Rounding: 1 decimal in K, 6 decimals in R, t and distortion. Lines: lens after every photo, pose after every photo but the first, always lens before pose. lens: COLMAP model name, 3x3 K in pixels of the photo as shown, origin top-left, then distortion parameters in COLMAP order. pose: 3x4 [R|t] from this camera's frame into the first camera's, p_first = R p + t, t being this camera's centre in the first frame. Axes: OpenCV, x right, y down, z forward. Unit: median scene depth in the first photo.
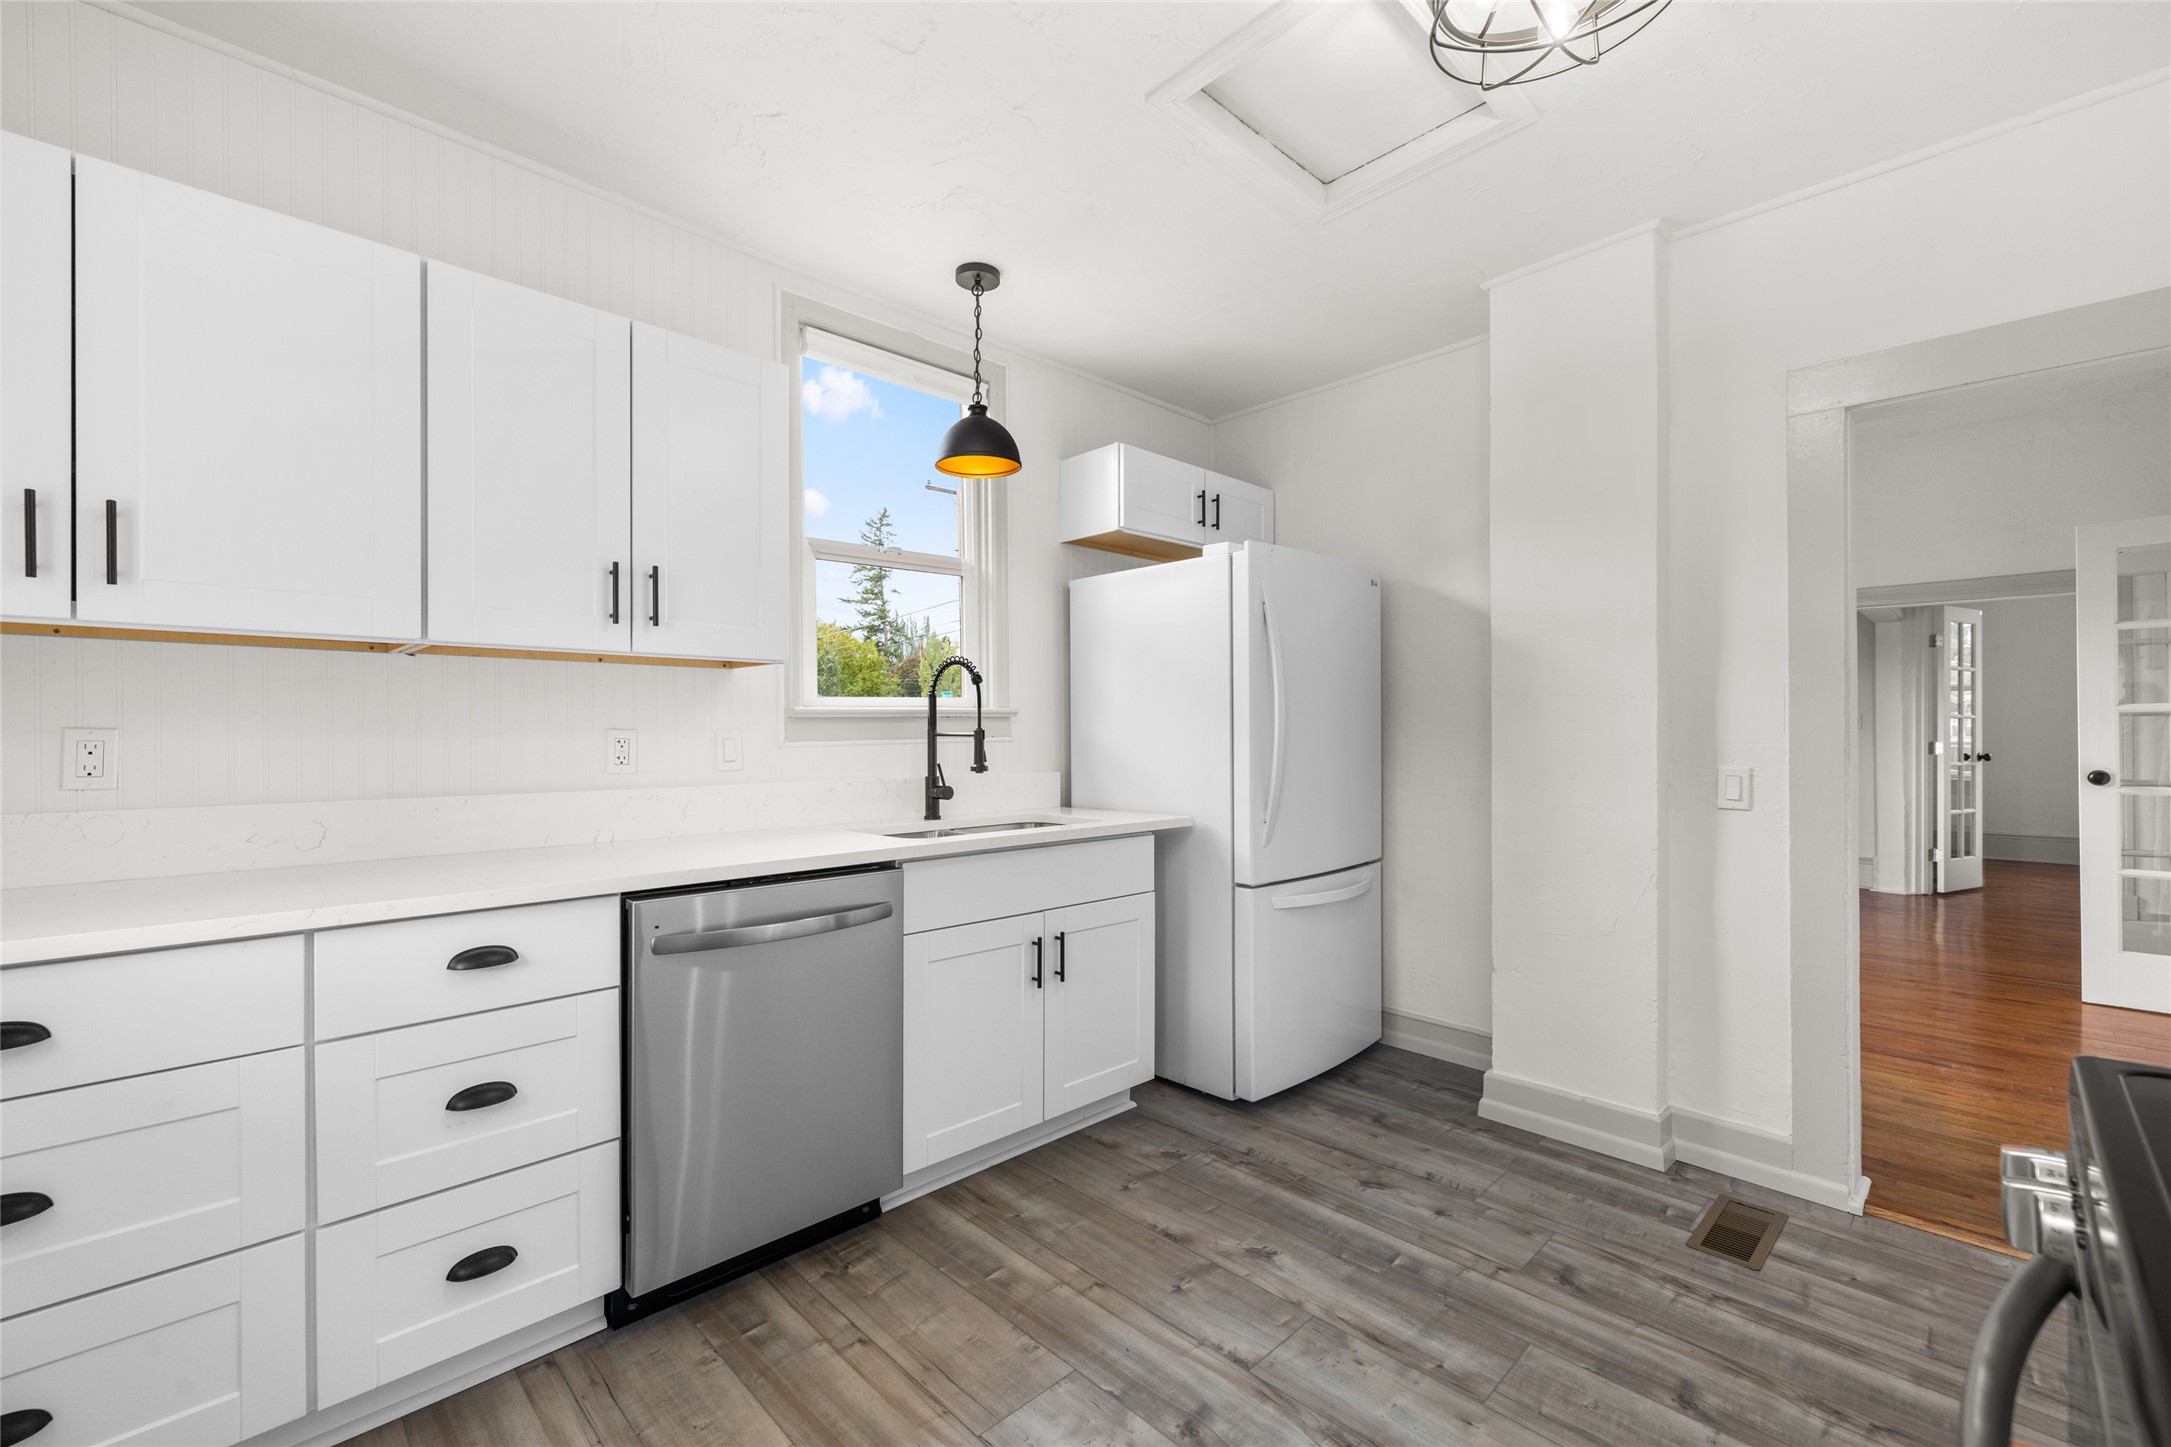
lens RADIAL K [[893.6, 0, 1085.5], [0, 893.6, 723.5], [0, 0, 1]] dist [0.000102, 0.000019]
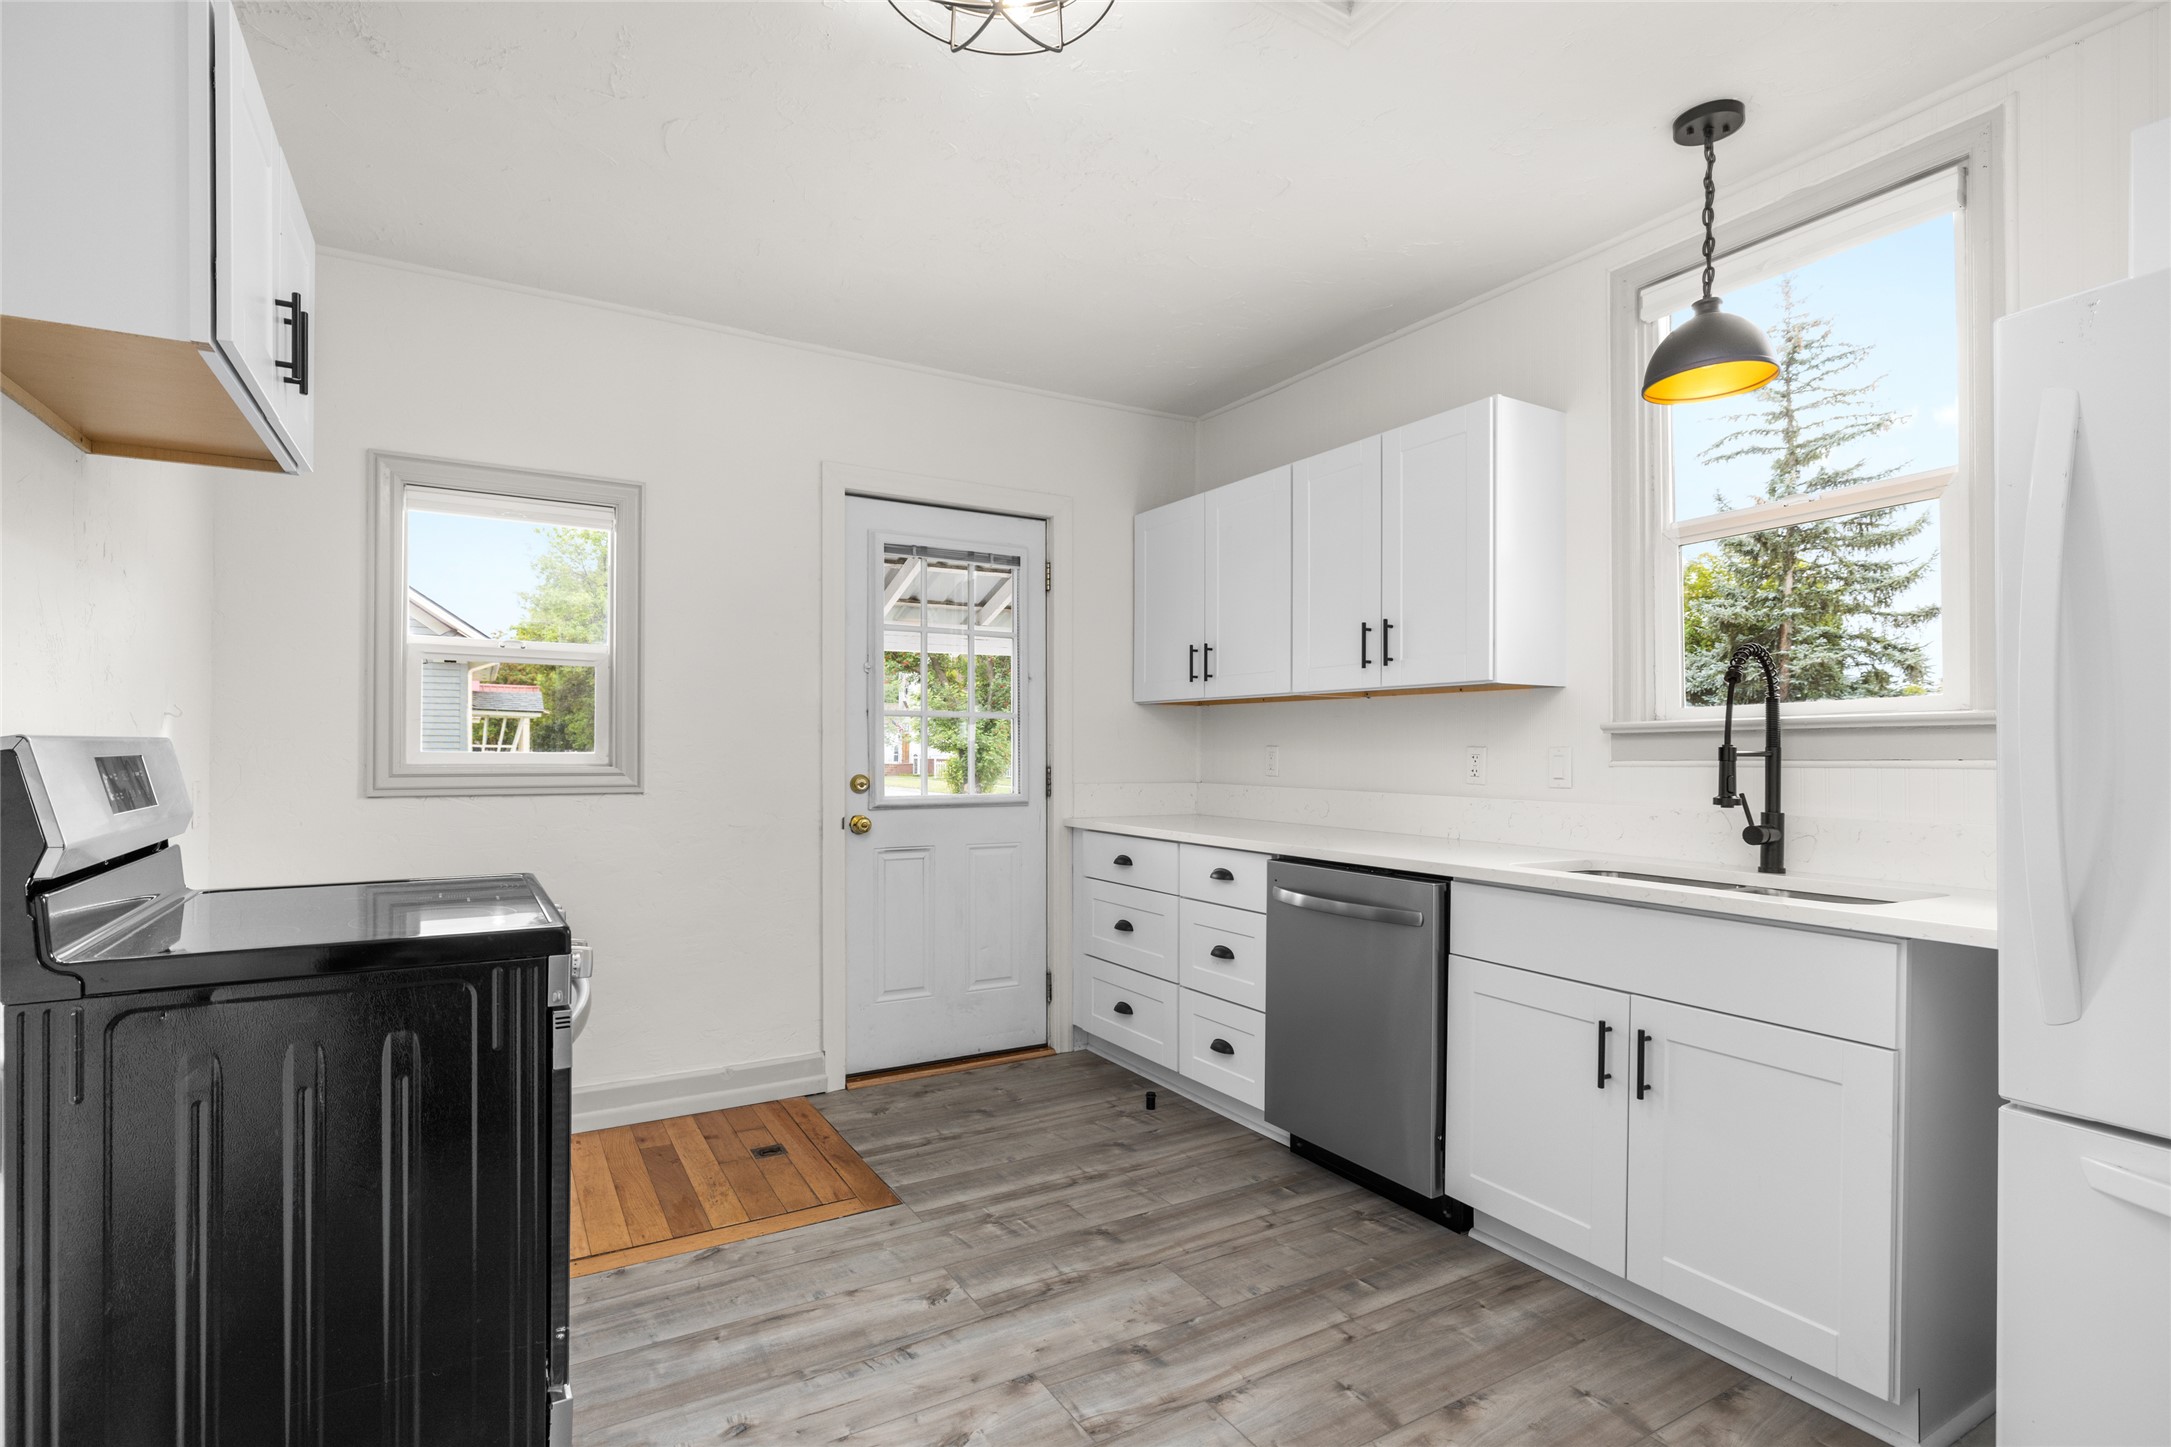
lens RADIAL K [[1034.0, 0, 1077.4], [0, 1034.0, 746.3], [0, 0, 1]] dist [-0.001521, 0.000021]
pose [[-0.227592, -0.003188, -0.973751, 1.148323], [0.001666, 0.999992, -0.003663, 0.012154], [0.973755, -0.002456, -0.227585, 0.981415]]
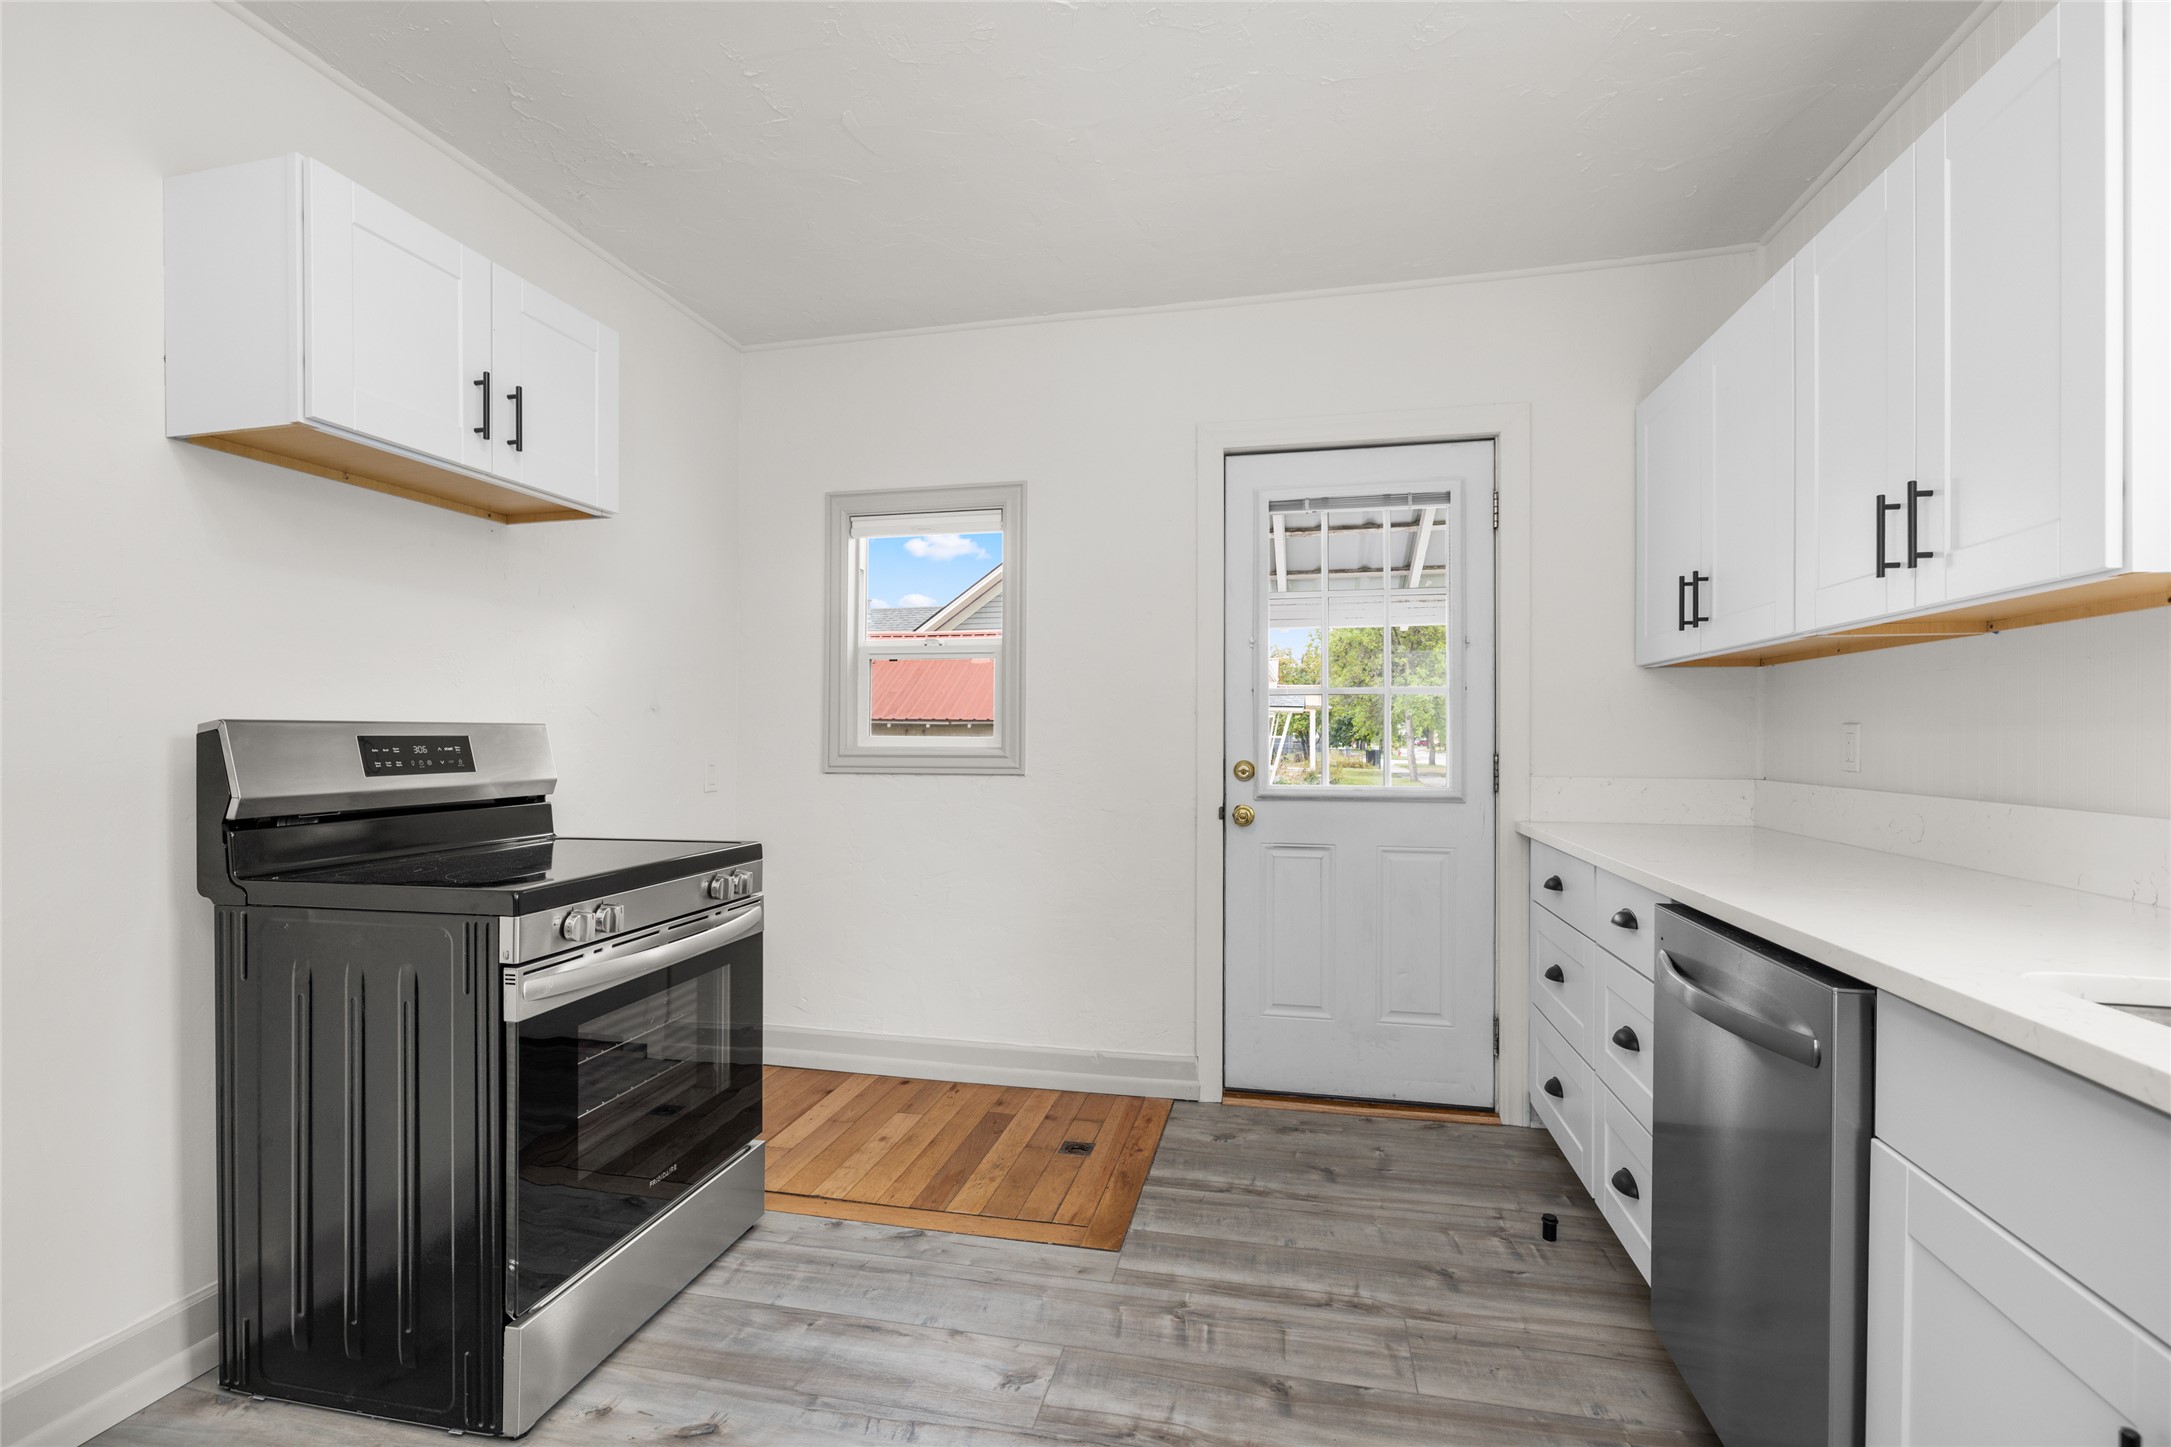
lens RADIAL K [[974.2, 0, 1082.7], [0, 974.2, 738.9], [0, 0, 1]] dist [-0.002561, -0.000094]
pose [[-0.826708, 0.000813, -0.562630, 0.509945], [0.003314, 0.999989, -0.003426, 0.025222], [0.562621, -0.004697, -0.826702, 1.362320]]
